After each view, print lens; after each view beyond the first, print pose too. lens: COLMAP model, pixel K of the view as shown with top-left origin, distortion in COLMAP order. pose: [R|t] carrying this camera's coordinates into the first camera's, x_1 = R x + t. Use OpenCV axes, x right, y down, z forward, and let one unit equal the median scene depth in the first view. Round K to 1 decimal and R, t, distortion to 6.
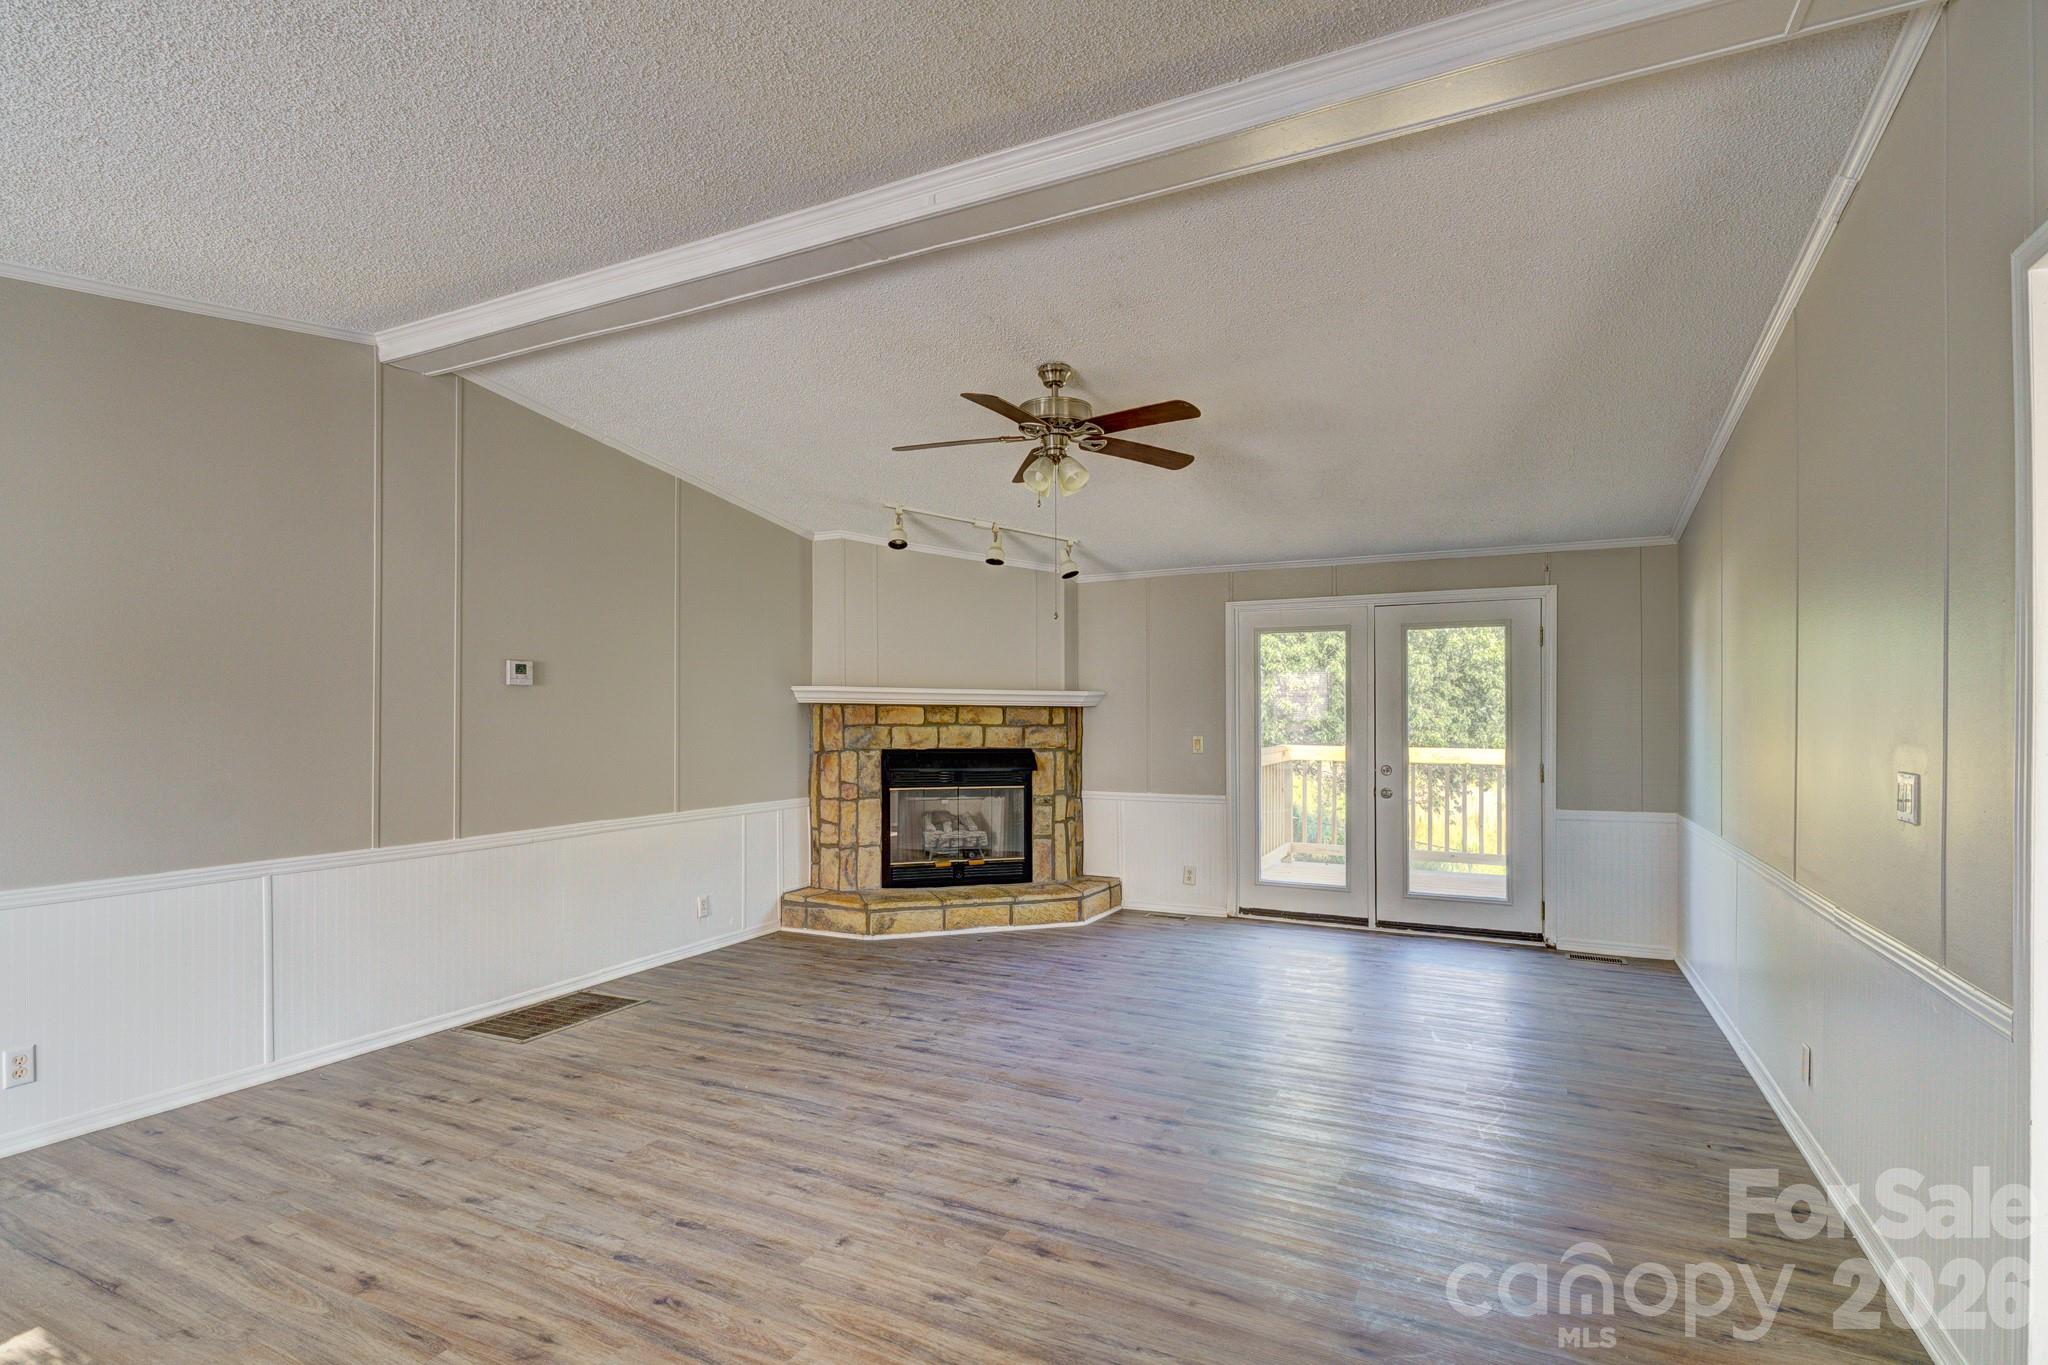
lens RADIAL K [[974.4, 0, 1027.6], [0, 974.4, 714.6], [0, 0, 1]] dist [-0.002306, -0.000858]
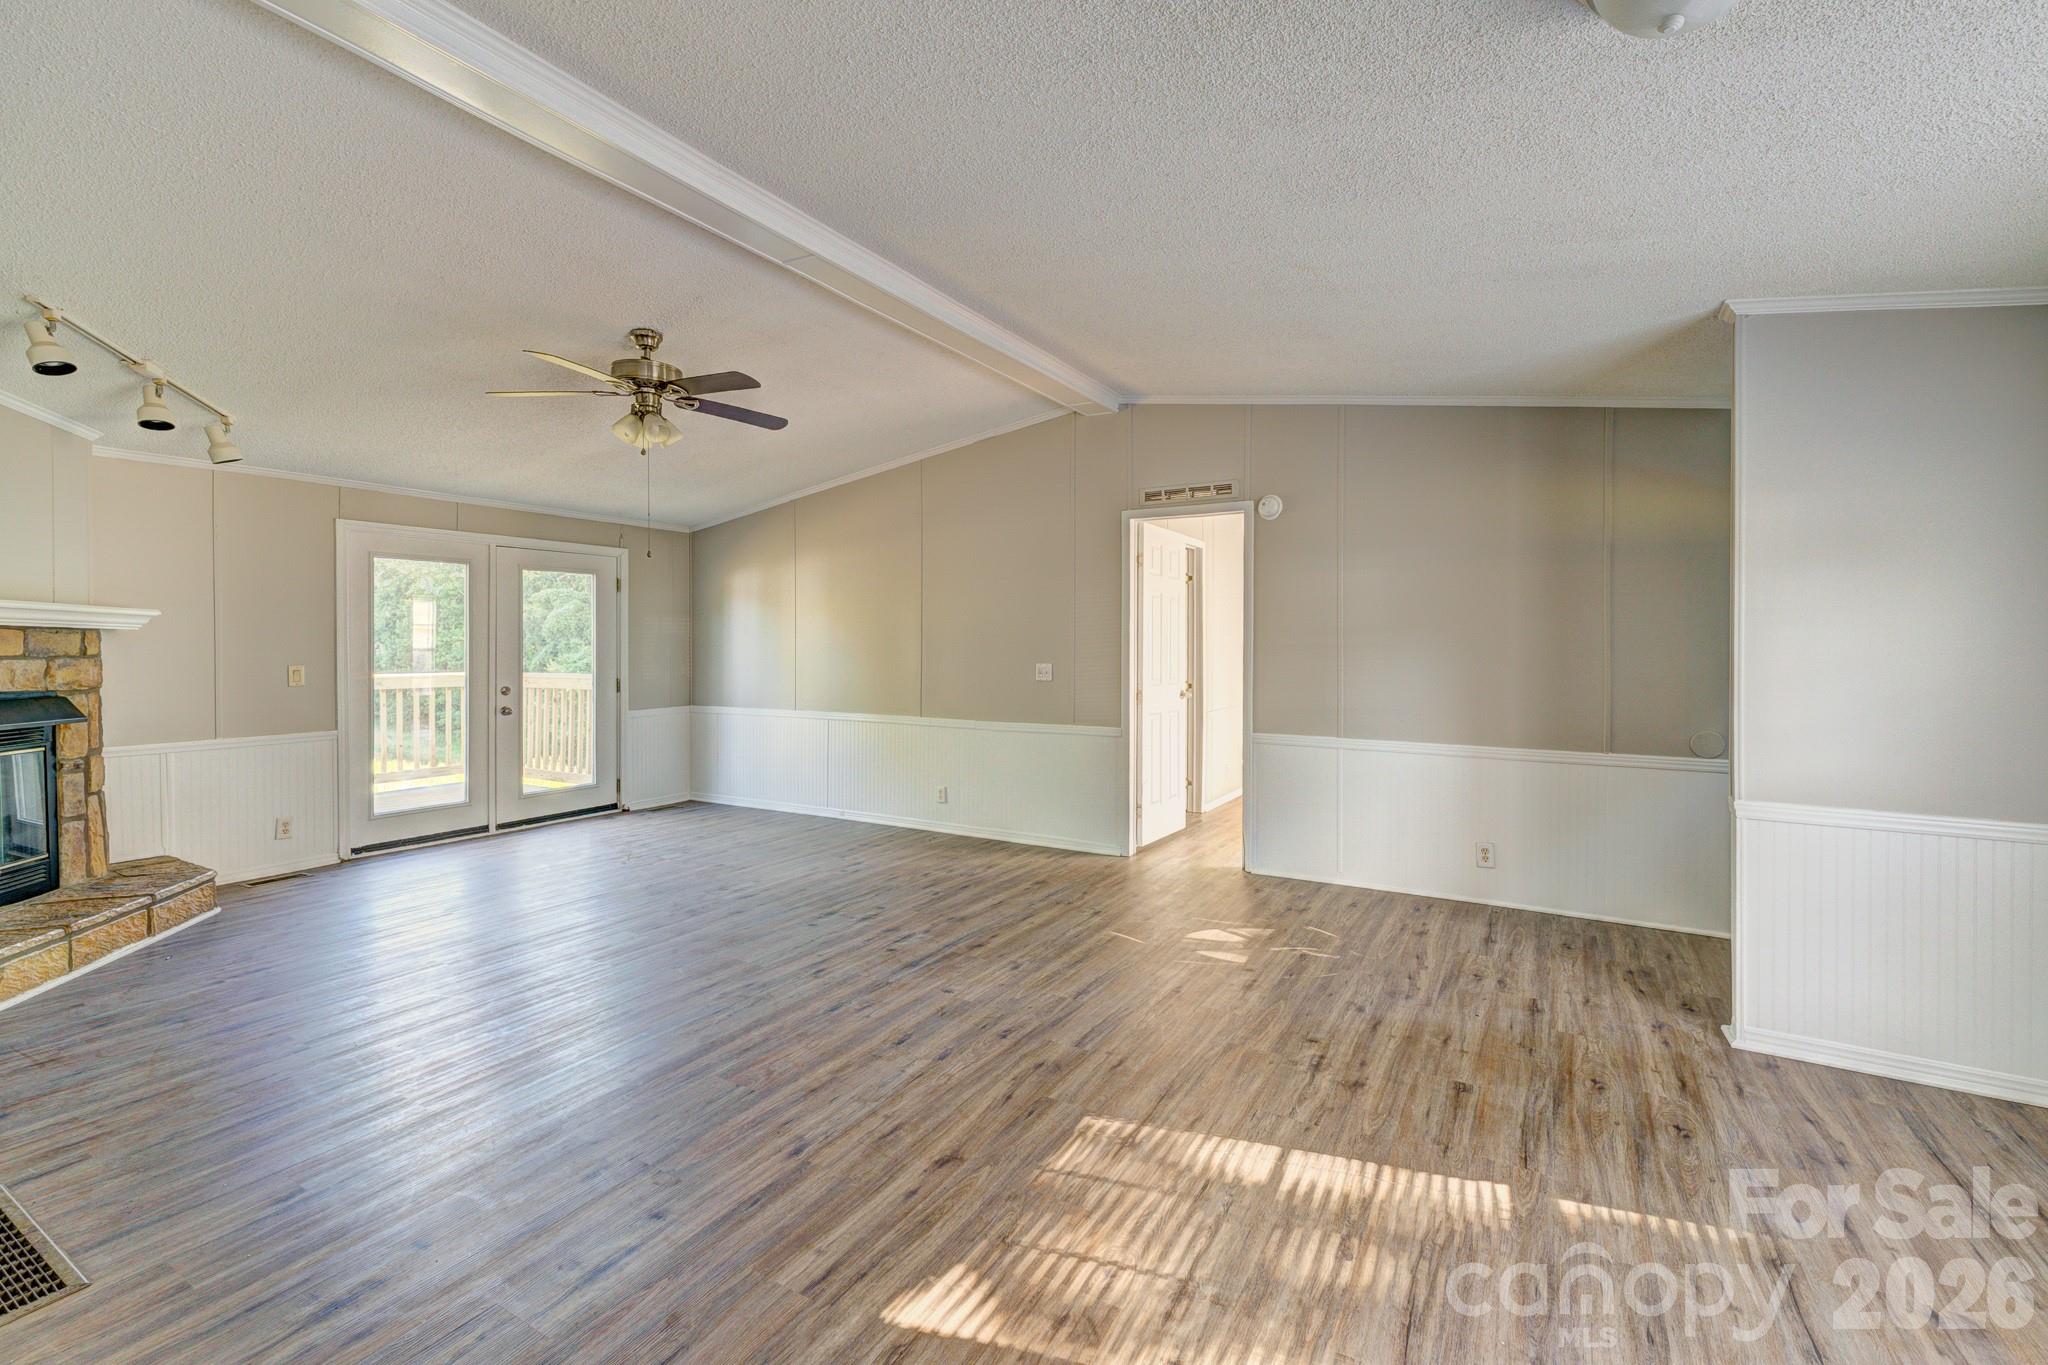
lens RADIAL K [[884.6, 0, 1023.3], [0, 884.6, 654.8], [0, 0, 1]] dist [0.014011, 0.000113]
pose [[0.077309, -0.011436, 0.996942, -0.662491], [-0.002146, 0.999930, 0.011636, 0.001400], [-0.997005, -0.003040, 0.077279, 0.333939]]
